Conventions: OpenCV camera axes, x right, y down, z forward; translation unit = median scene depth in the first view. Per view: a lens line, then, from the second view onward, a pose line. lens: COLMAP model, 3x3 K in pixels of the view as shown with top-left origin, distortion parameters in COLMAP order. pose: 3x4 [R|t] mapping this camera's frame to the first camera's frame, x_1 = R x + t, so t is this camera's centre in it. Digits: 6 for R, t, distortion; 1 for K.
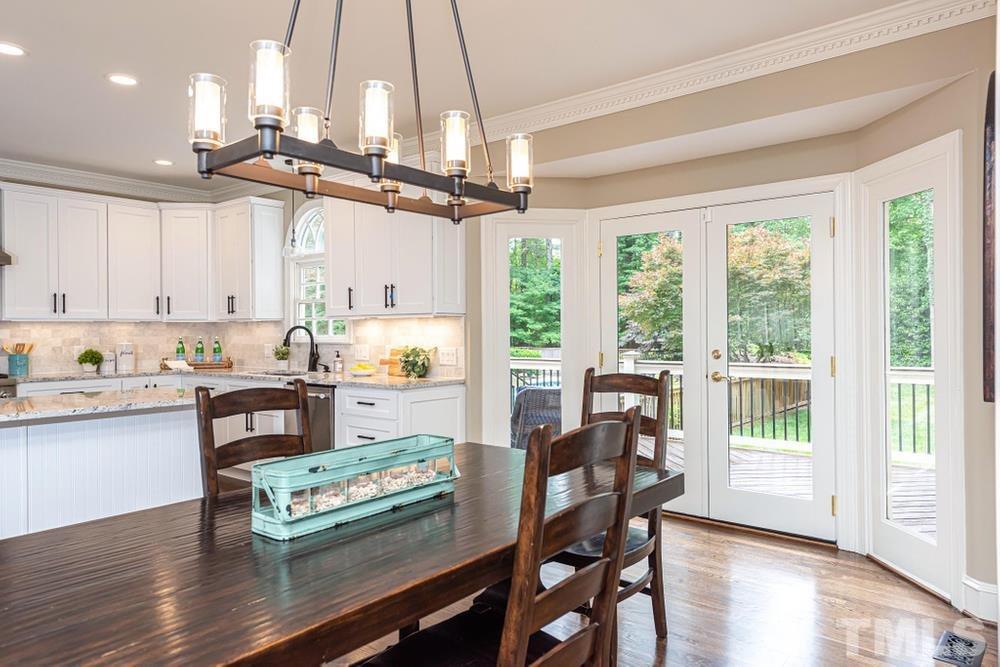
lens RADIAL K [[674.9, 0, 500.0], [0, 674.9, 333.5], [0, 0, 1]] dist [0.000157, -0.002099]
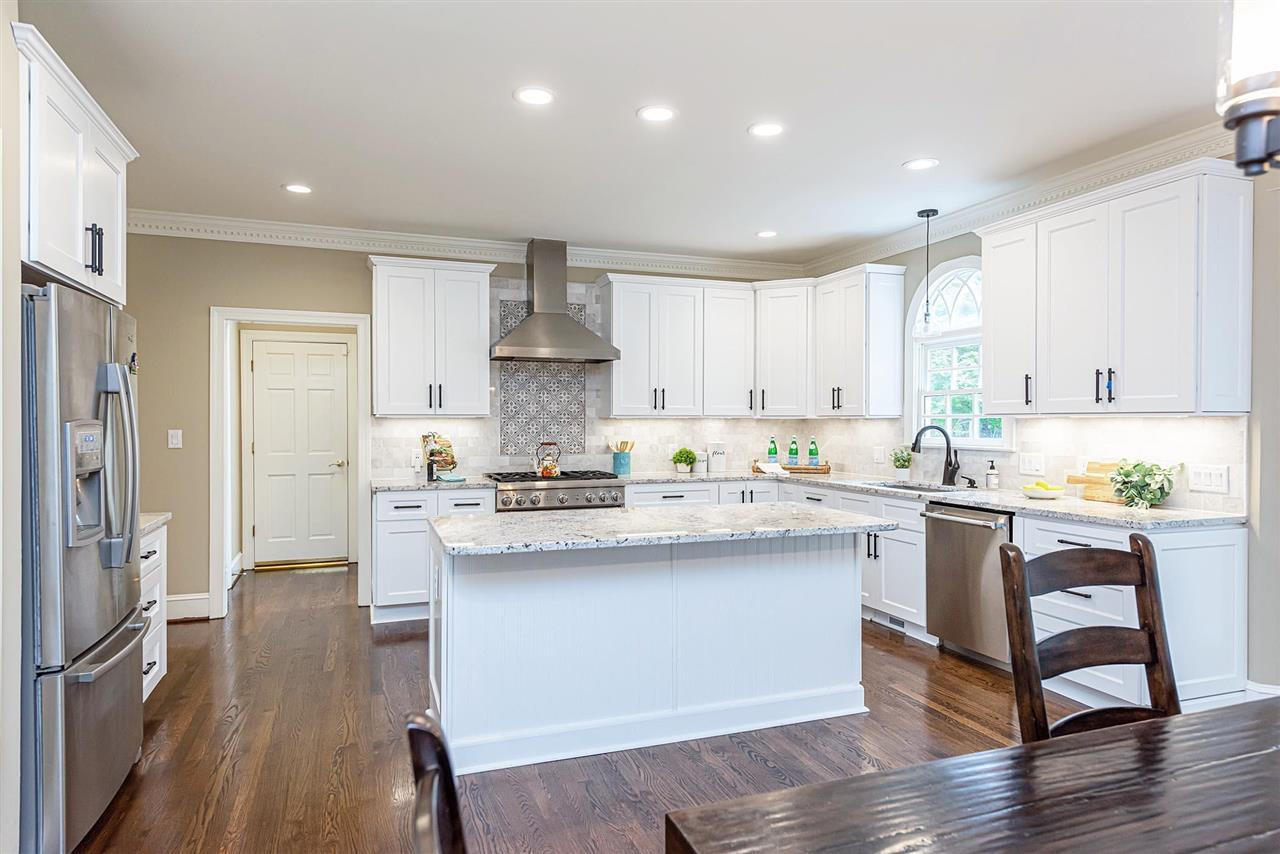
lens RADIAL K [[759.5, 0, 620.9], [0, 759.5, 428.3], [0, 0, 1]] dist [0.003034, -0.000836]
pose [[0.852363, 0.011444, -0.522826, -0.145109], [-0.007909, 0.999928, 0.008992, -0.012837], [0.522892, -0.003530, 0.852392, 0.076292]]
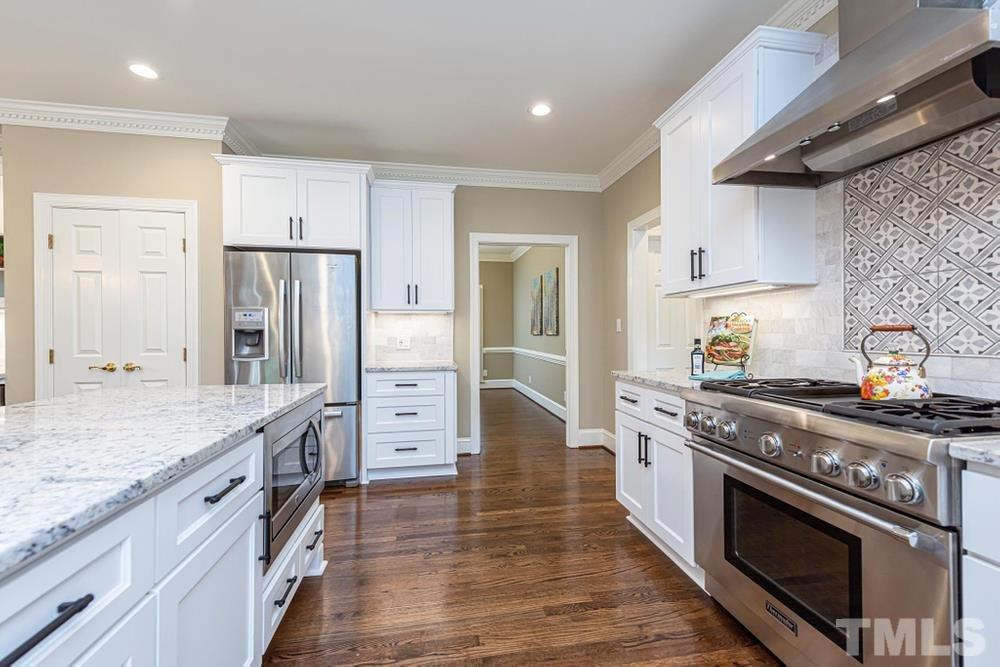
lens RADIAL K [[415.3, 0, 485.7], [0, 415.3, 333.8], [0, 0, 1]] dist [0.000786, -0.000137]
pose [[-0.651295, 0.011993, -0.758730, -0.406591], [0.002777, 0.999906, 0.013422, 0.016413], [0.758820, 0.006635, -0.651267, 0.853396]]
